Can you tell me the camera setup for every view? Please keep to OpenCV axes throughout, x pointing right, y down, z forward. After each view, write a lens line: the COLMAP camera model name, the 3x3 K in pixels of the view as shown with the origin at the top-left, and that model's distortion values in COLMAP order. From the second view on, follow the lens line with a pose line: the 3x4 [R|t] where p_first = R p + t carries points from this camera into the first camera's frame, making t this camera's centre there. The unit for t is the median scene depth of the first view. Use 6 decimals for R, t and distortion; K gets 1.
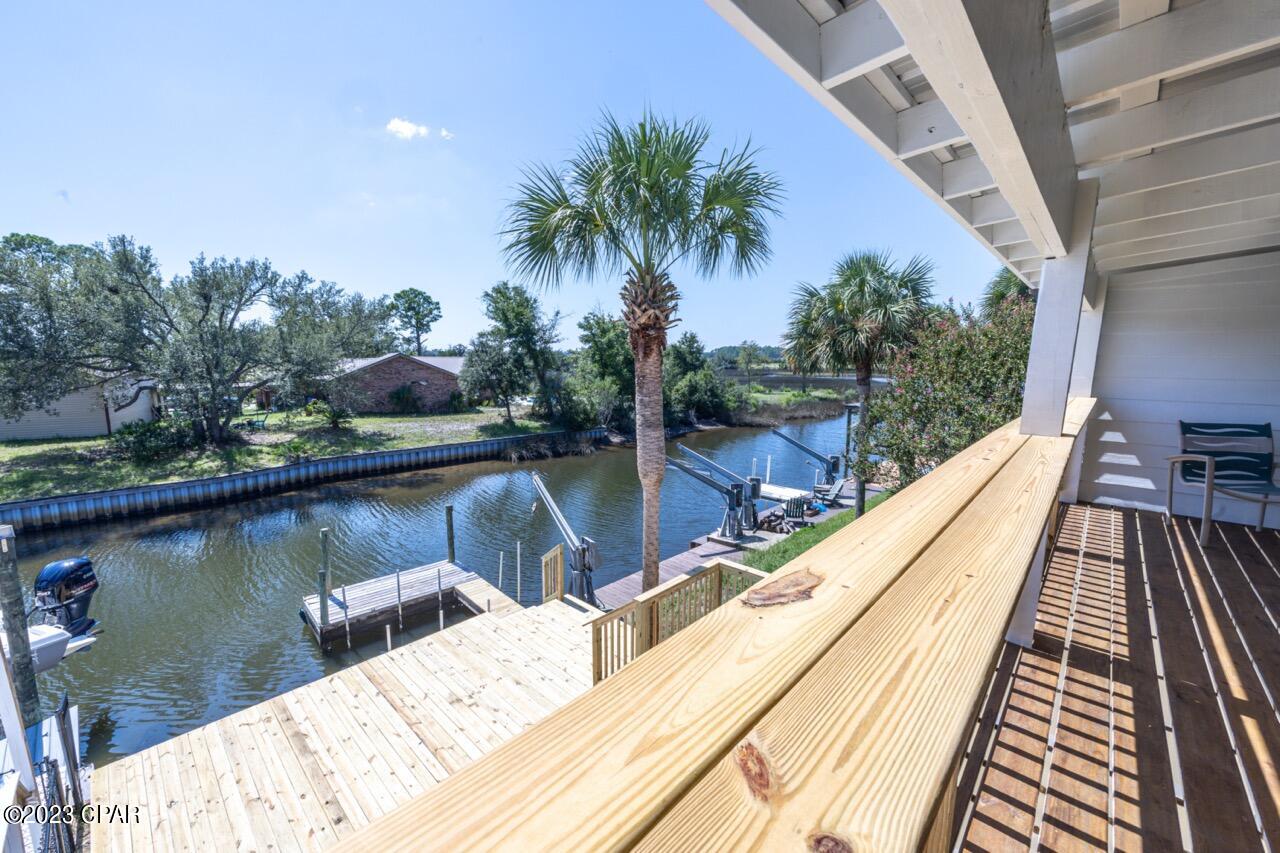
lens RADIAL K [[522.9, 0, 637.5], [0, 522.9, 431.7], [0, 0, 1]] dist [-0.002673, -0.001036]
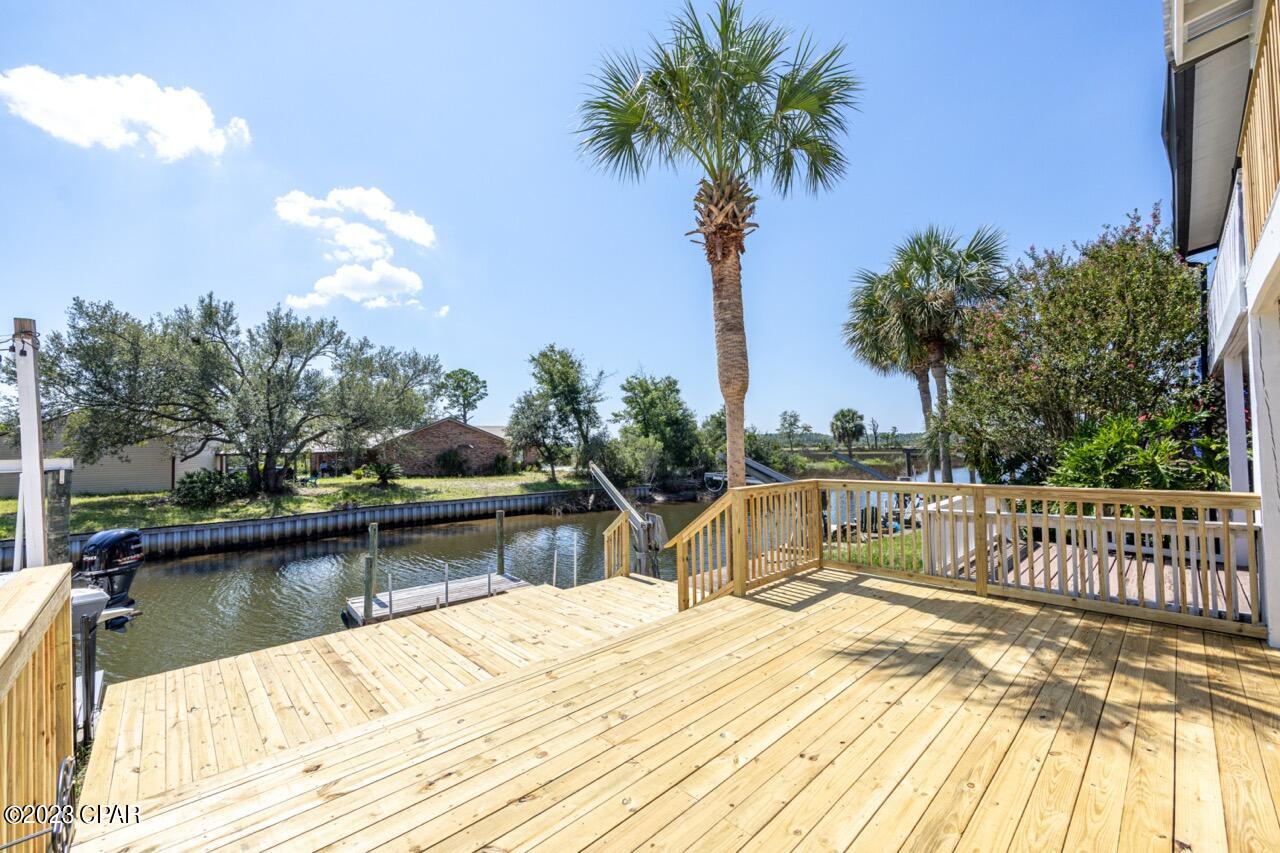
lens RADIAL K [[522.9, 0, 637.5], [0, 522.9, 431.7], [0, 0, 1]] dist [-0.002673, -0.001036]
pose [[0.997464, -0.025826, -0.066318, -0.025790], [0.013589, 0.983806, -0.178721, 0.100111], [0.069860, 0.177367, 0.981662, 0.033493]]
